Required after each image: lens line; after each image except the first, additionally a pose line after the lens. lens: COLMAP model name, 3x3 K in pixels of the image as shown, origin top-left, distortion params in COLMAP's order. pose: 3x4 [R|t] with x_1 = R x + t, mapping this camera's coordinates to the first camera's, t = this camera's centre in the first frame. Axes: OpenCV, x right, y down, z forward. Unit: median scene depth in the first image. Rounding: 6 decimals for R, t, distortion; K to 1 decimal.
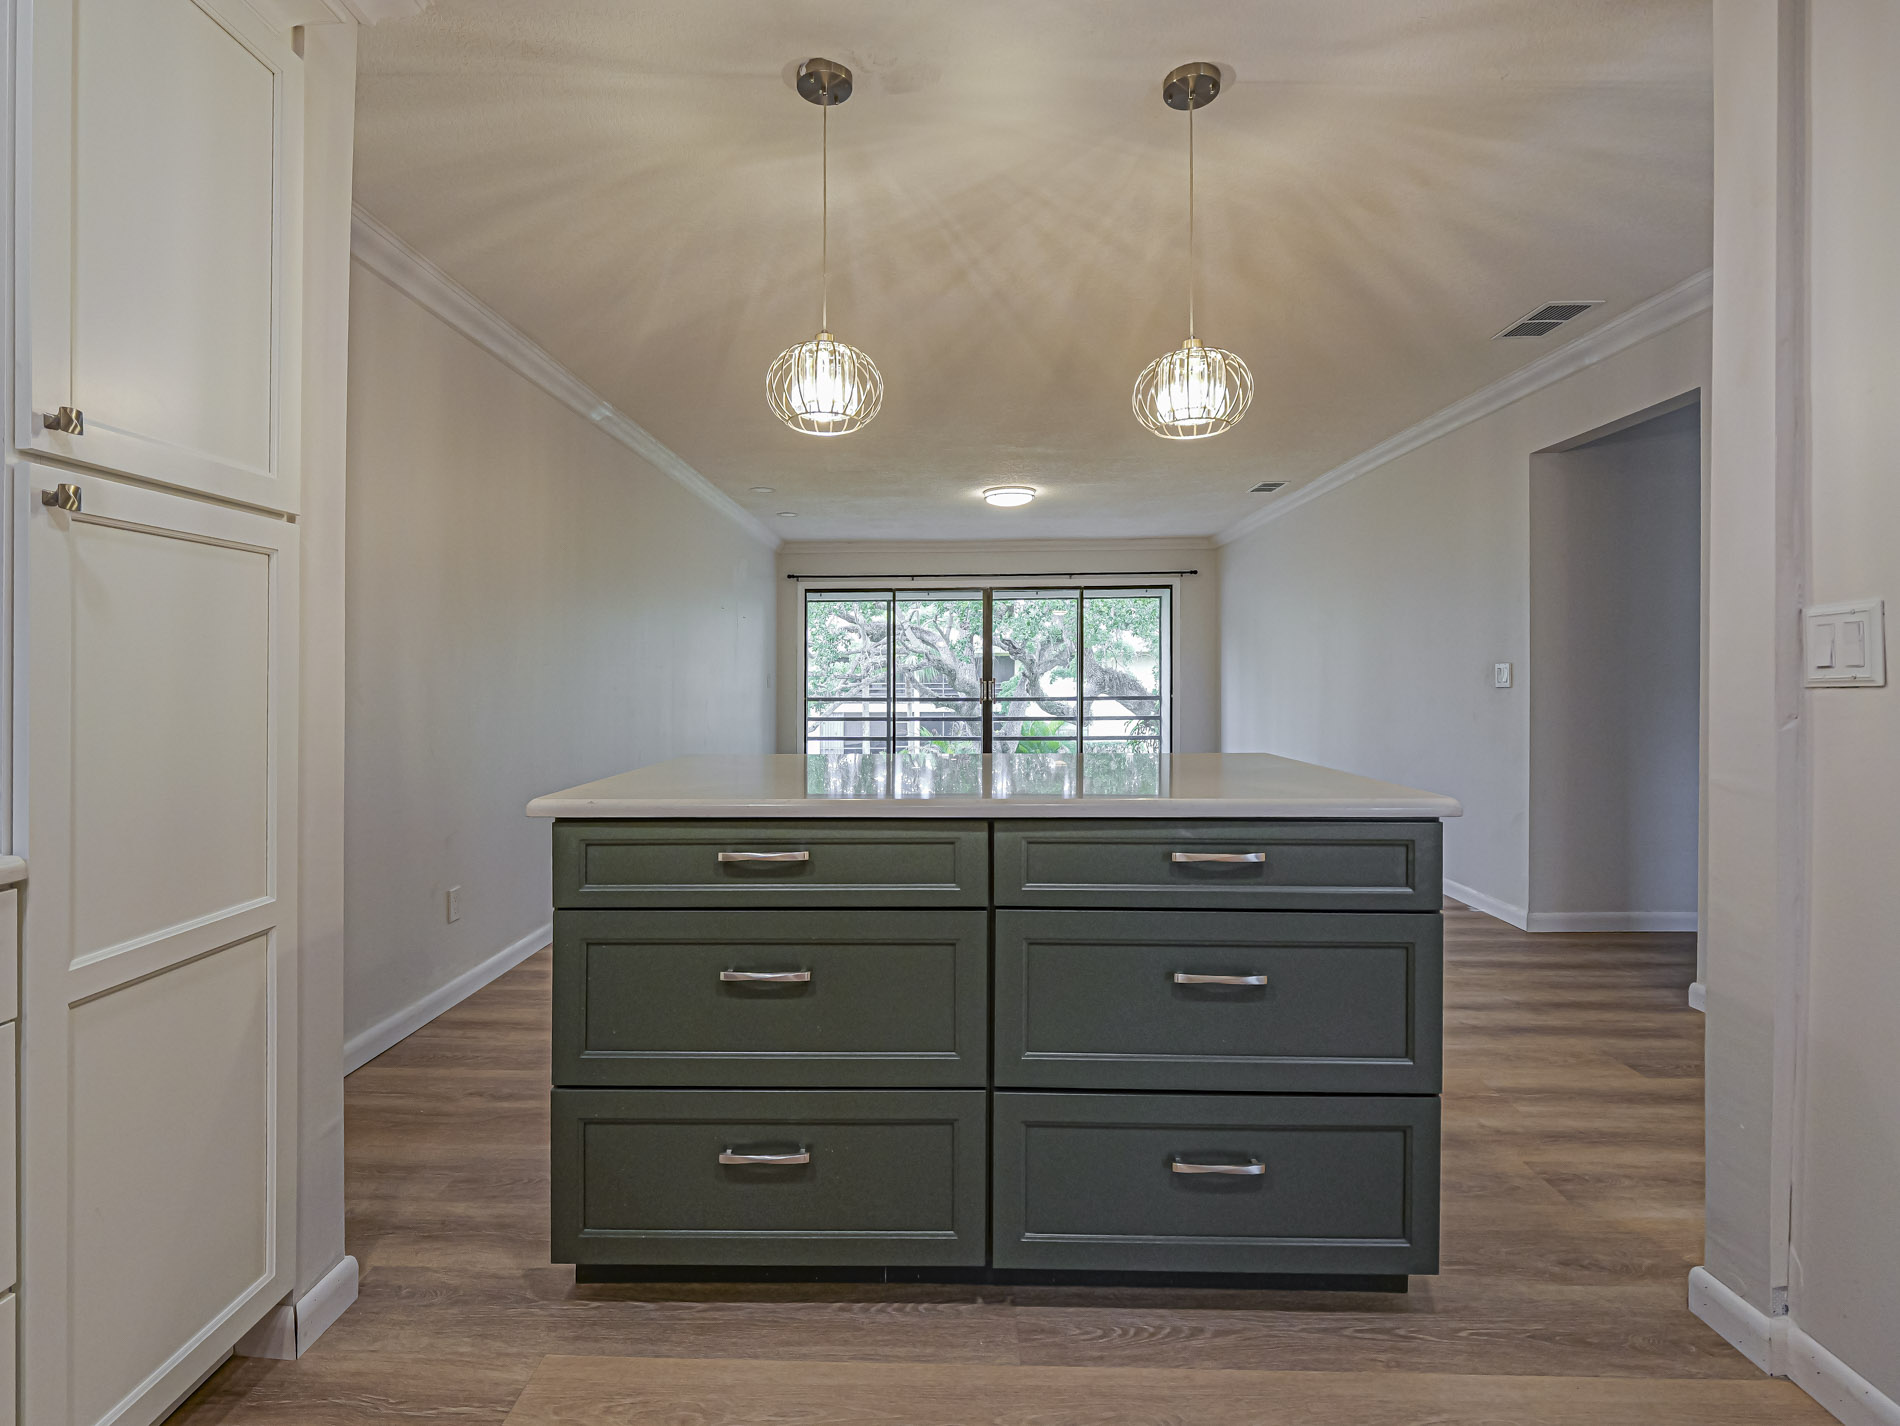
lens RADIAL K [[921.0, 0, 939.3], [0, 921.0, 703.3], [0, 0, 1]] dist [-0.012565, 0.000771]
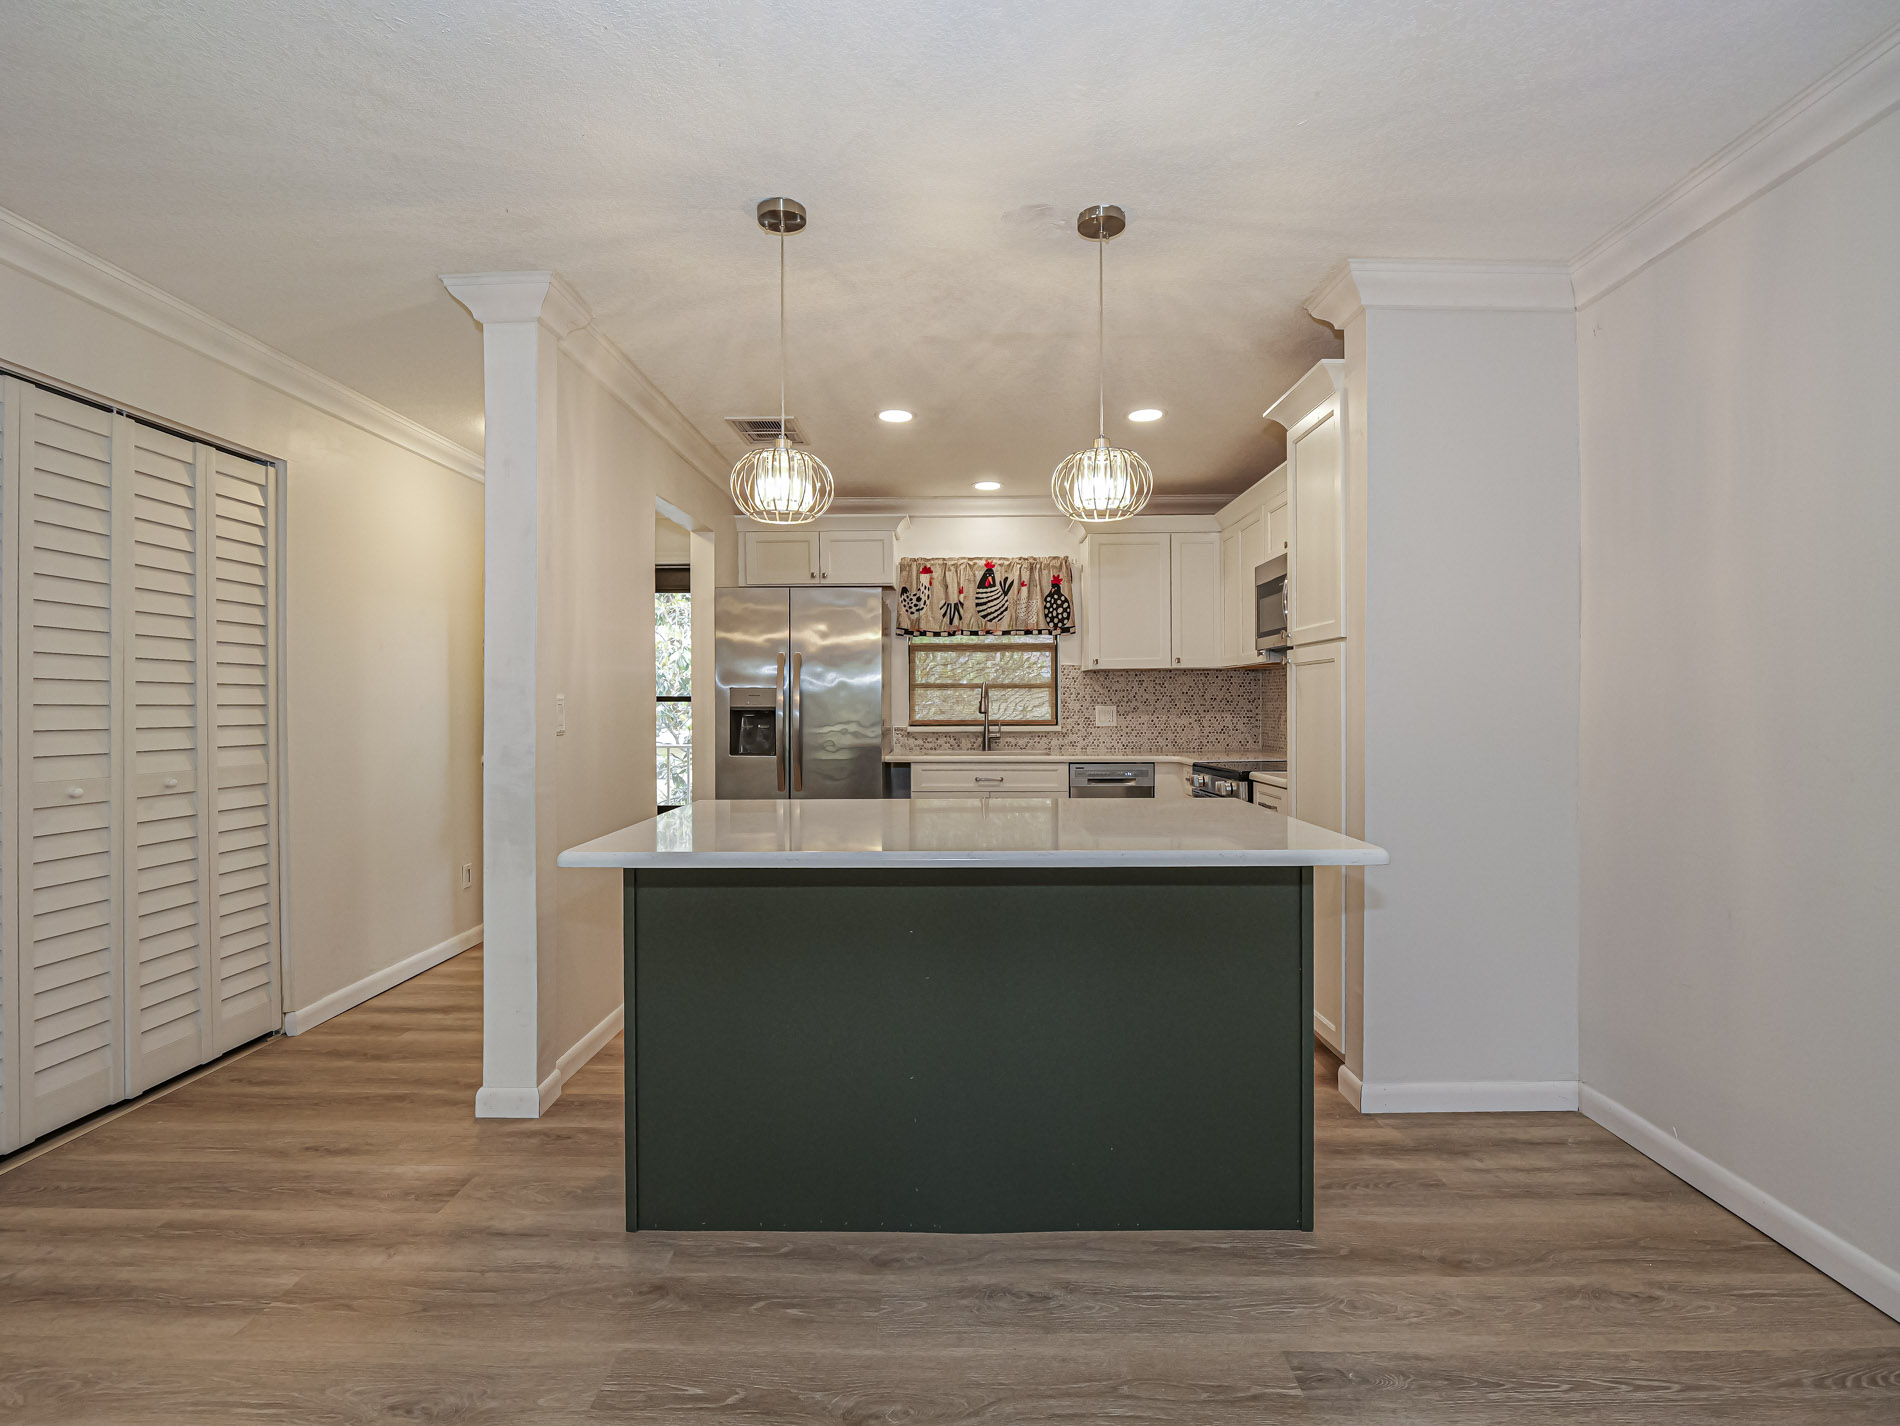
lens RADIAL K [[921.0, 0, 947.0], [0, 921.0, 709.8], [0, 0, 1]] dist [-0.012565, 0.000771]
pose [[-0.999971, 0.004959, -0.005769, 0.068571], [0.004774, 0.999490, 0.031578, -0.082354], [0.005923, 0.031550, -0.999485, 1.868019]]
